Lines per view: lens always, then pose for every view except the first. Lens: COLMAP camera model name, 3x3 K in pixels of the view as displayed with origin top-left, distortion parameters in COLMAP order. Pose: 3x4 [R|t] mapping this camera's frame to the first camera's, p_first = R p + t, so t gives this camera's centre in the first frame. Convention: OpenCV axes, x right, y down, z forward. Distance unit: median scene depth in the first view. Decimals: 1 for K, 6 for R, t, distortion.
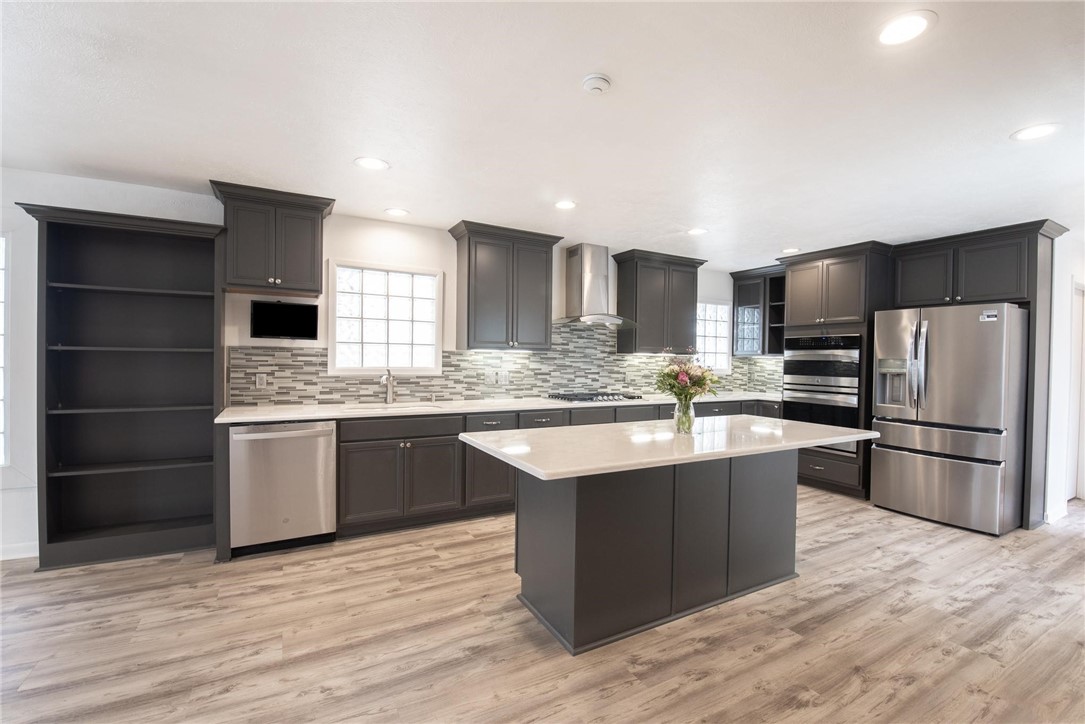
lens RADIAL K [[471.8, 0, 546.4], [0, 471.8, 364.5], [0, 0, 1]] dist [-0.015193, -0.000605]
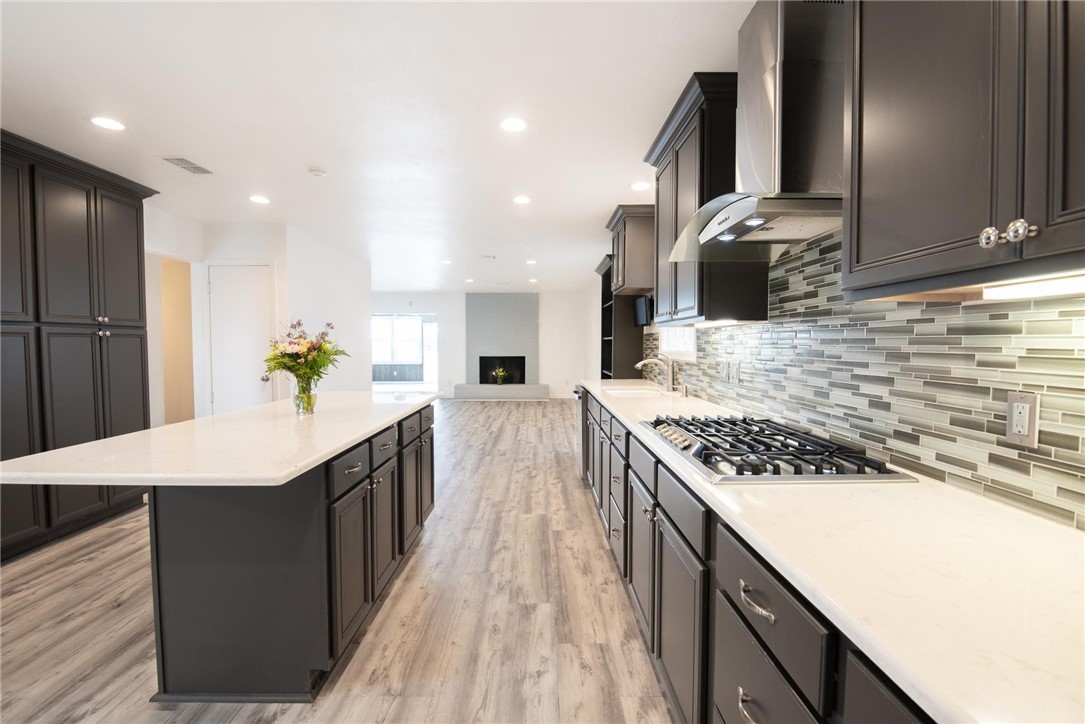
lens RADIAL K [[471.8, 0, 546.4], [0, 471.8, 364.5], [0, 0, 1]] dist [-0.015193, -0.000605]
pose [[-0.479465, 0.023533, -0.877246, 0.536274], [-0.018558, 0.999145, 0.036946, 0.002690], [0.877365, 0.033994, -0.478618, 1.140381]]
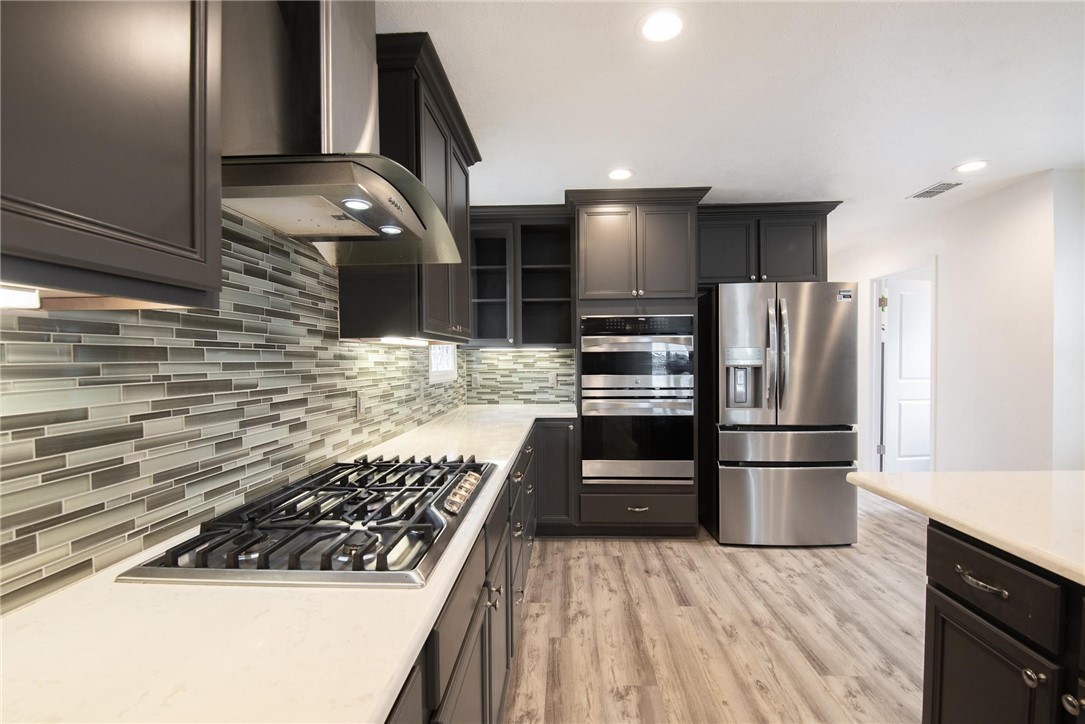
lens RADIAL K [[471.8, 0, 546.4], [0, 471.8, 364.5], [0, 0, 1]] dist [-0.015193, -0.000605]
pose [[0.529398, -0.030995, 0.847807, -0.074053], [0.028736, 0.999414, 0.018595, -0.007560], [-0.847887, 0.014518, 0.529979, 0.847681]]
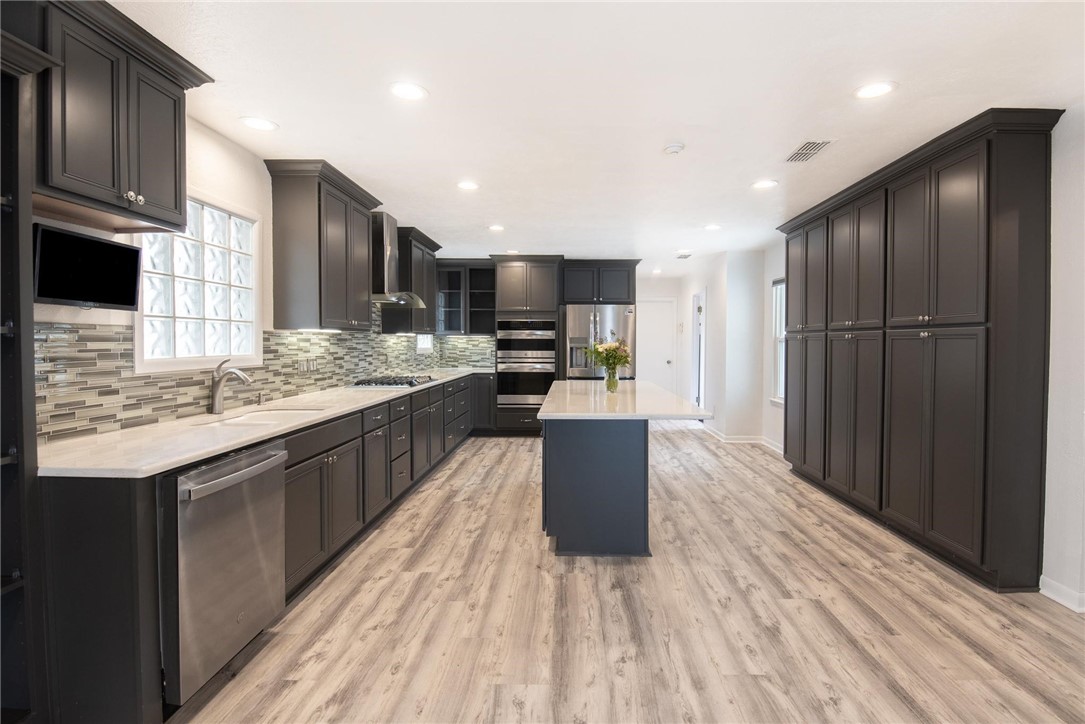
lens RADIAL K [[496.1, 0, 568.6], [0, 496.1, 351.0], [0, 0, 1]] dist [-0.013372, -0.000170]
pose [[0.498533, -0.031516, 0.866297, -0.627801], [0.018184, 0.999499, 0.025898, -0.009570], [-0.866680, 0.002842, 0.498857, 0.236873]]
